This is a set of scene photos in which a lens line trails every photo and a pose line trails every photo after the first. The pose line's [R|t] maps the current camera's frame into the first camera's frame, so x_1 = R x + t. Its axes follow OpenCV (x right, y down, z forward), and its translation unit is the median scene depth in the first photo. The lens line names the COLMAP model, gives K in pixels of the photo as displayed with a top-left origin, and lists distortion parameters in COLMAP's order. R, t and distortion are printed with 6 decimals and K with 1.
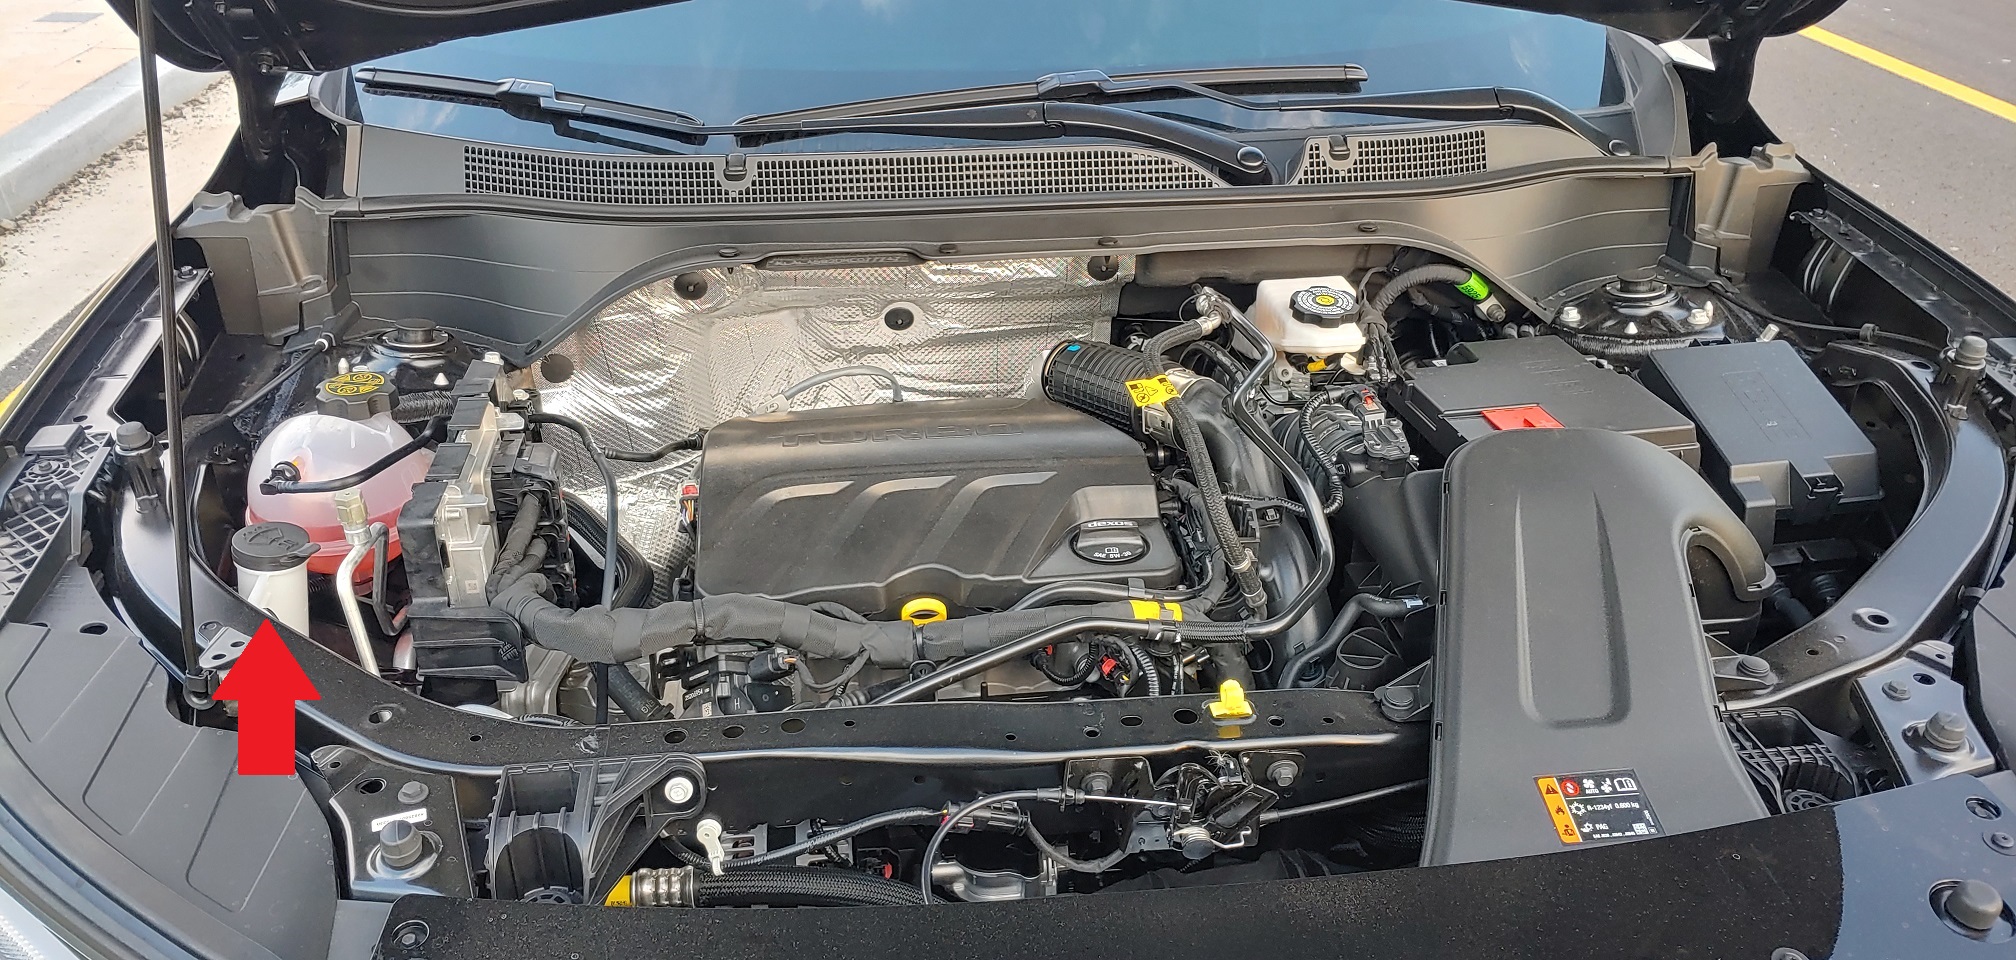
lens RADIAL K [[1468.0, 0, 1008.0], [0, 1468.0, 480.0], [0, 0, 1]] dist [0.024695, -0.160389]
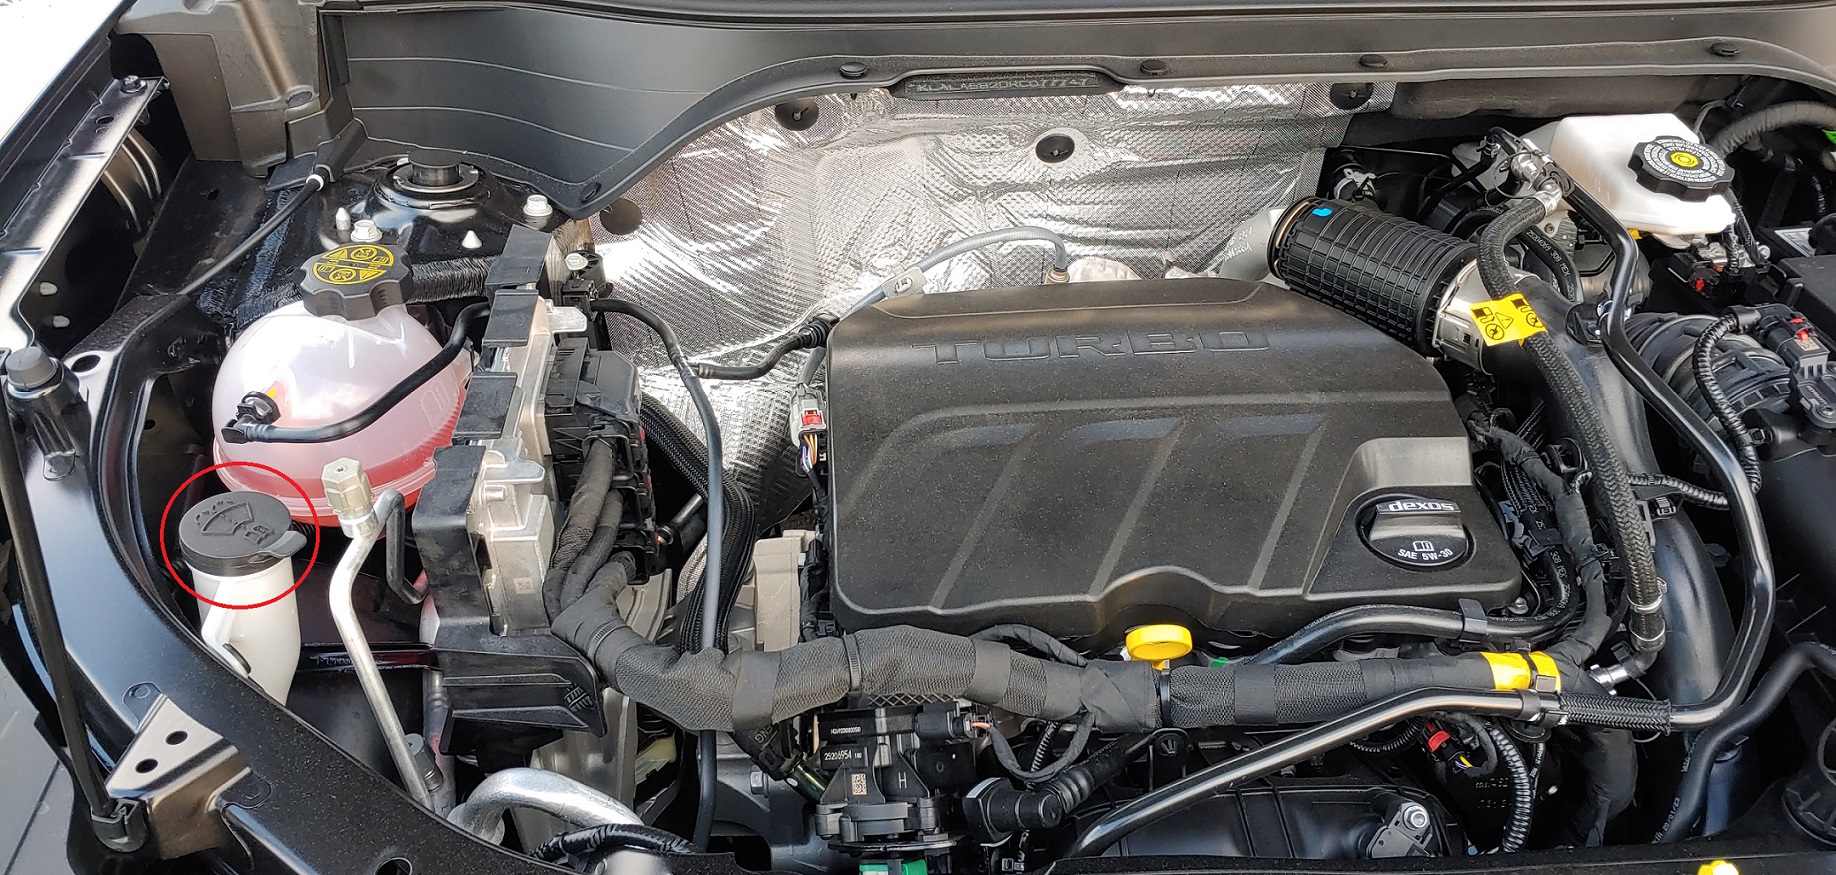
lens RADIAL K [[1372.4, 0, 918.0], [0, 1372.4, 437.5], [0, 0, 1]] dist [0.024825, -0.112915]
pose [[0.997819, 0.033990, -0.056580, -0.120234], [-0.023963, 0.985275, 0.169292, -0.097089], [0.061501, -0.167567, 0.983941, 0.319182]]
